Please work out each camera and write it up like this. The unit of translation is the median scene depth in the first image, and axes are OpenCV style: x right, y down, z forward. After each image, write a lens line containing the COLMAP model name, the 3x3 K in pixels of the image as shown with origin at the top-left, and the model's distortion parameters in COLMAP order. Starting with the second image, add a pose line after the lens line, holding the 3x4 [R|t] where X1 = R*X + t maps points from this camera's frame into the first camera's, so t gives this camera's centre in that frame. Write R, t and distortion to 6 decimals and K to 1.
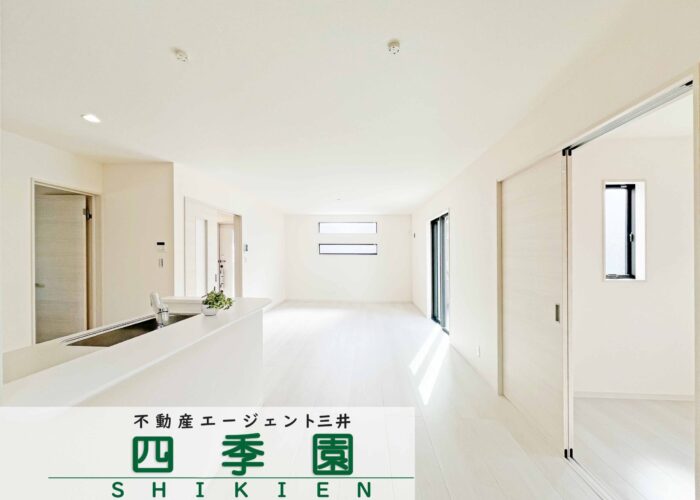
lens RADIAL K [[291.6, 0, 349.0], [0, 291.6, 262.6], [0, 0, 1]] dist [0.001391, 0.000087]
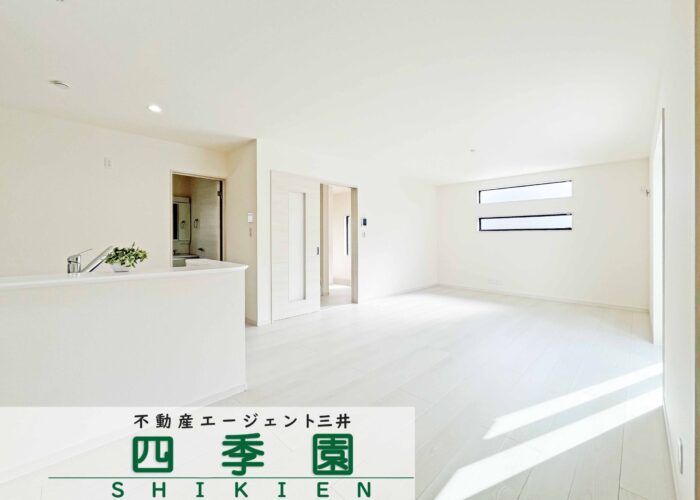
lens RADIAL K [[285.8, 0, 351.3], [0, 285.8, 248.3], [0, 0, 1]] dist [-0.000780, 0.000175]
pose [[0.741656, 0.019387, -0.670500, 0.367197], [-0.020233, 0.999774, 0.006527, 0.045948], [0.670475, 0.008725, 0.741881, 0.450435]]
